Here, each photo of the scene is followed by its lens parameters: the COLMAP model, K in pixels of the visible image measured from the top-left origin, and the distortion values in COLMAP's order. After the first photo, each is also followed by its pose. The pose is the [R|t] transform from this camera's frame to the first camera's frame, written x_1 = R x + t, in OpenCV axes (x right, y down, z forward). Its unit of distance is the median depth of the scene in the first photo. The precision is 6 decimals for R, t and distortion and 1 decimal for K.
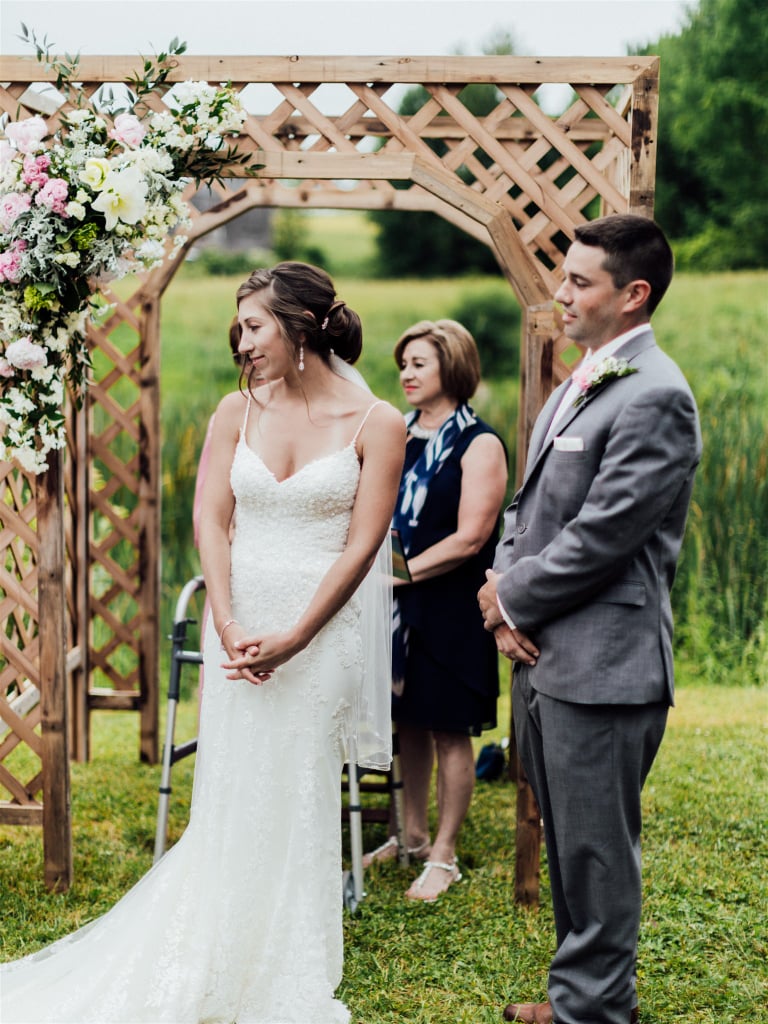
lens RADIAL K [[1654.6, 0, 384.0], [0, 1654.6, 512.0], [0, 0, 1]] dist [0.029584, -0.013883]
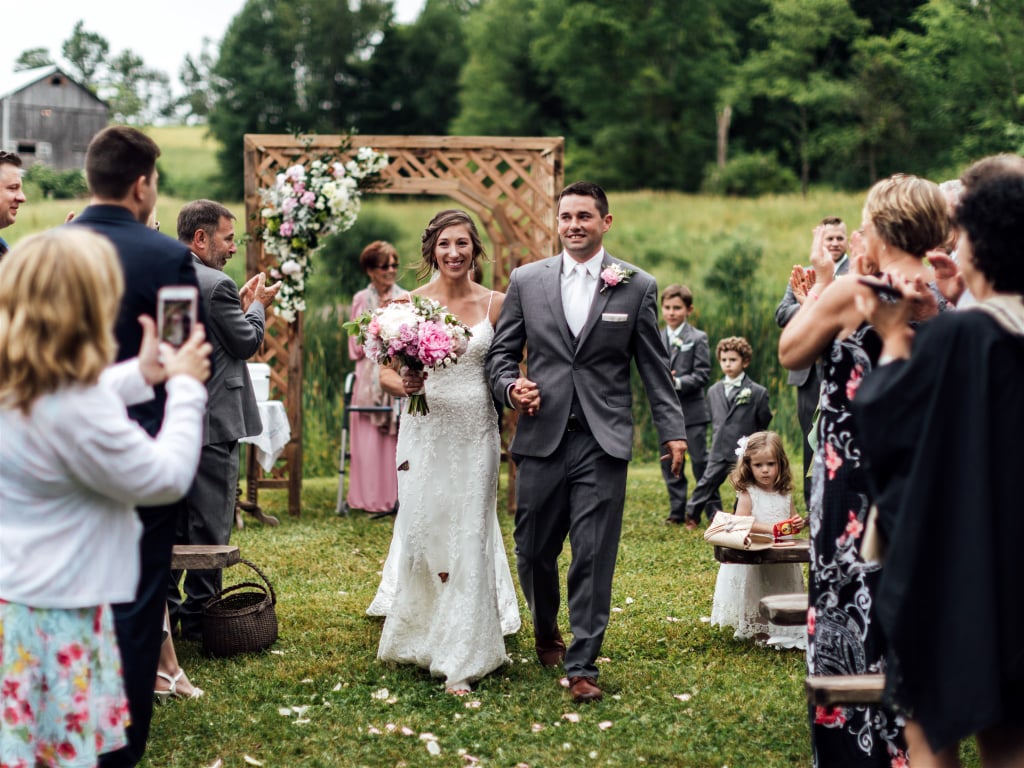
lens RADIAL K [[1761.8, 0, 510.4], [0, 1761.8, 348.9], [0, 0, 1]] dist [0.014471, -0.021387]
pose [[0.987640, -0.015835, 0.155935, -0.292853], [0.024229, 0.998349, -0.052079, 0.144699], [-0.154853, 0.055214, 0.986393, -1.382624]]
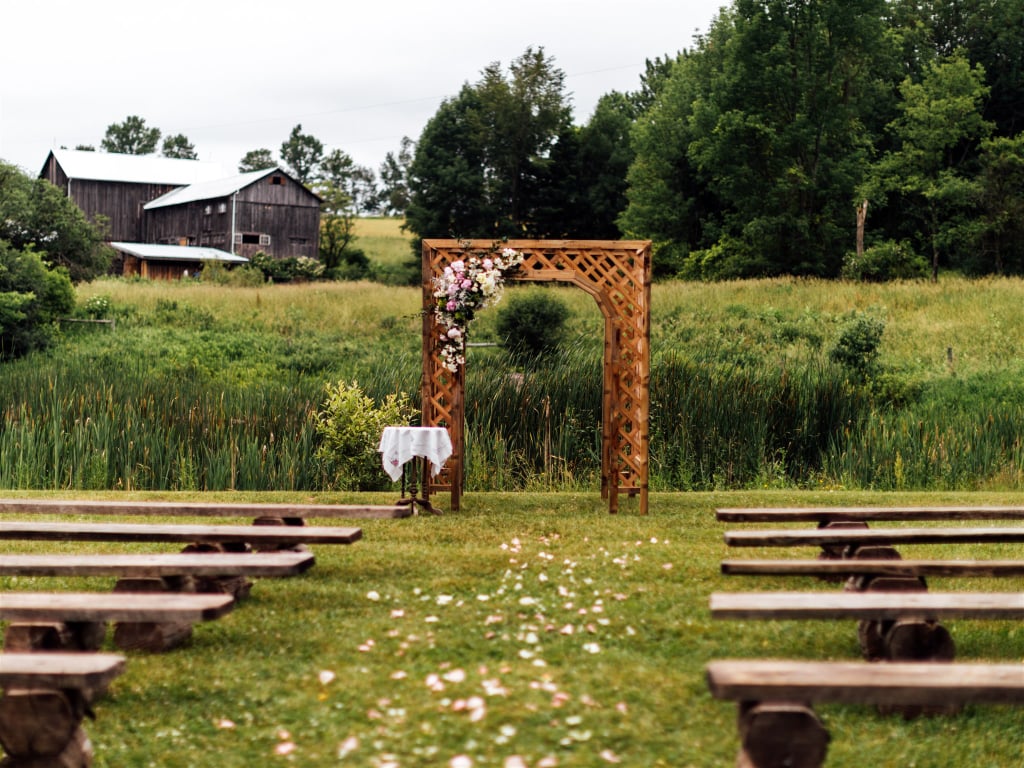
lens RADIAL K [[1571.3, 0, 512.0], [0, 1571.3, 384.0], [0, 0, 1]] dist [-0.006350, 0.037010]
pose [[0.998437, -0.004870, 0.055670, -0.269592], [0.008993, 0.997213, -0.074060, 0.220936], [-0.055155, 0.074445, 0.995699, -1.958145]]
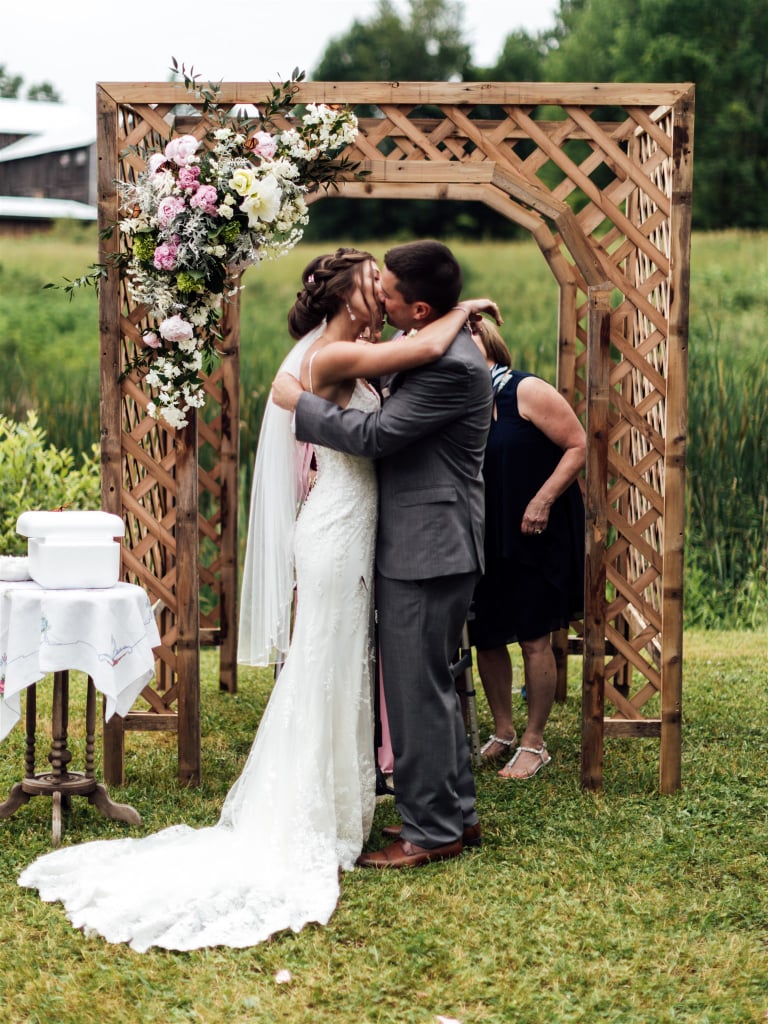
lens RADIAL K [[1761.8, 0, 380.5], [0, 1761.8, 396.7], [0, 0, 1]] dist [0.014471, -0.021387]
pose [[0.999178, -0.008043, 0.039740, -0.117409], [0.010063, 0.998654, -0.050881, 0.020030], [-0.039277, 0.051239, 0.997914, -0.274204]]
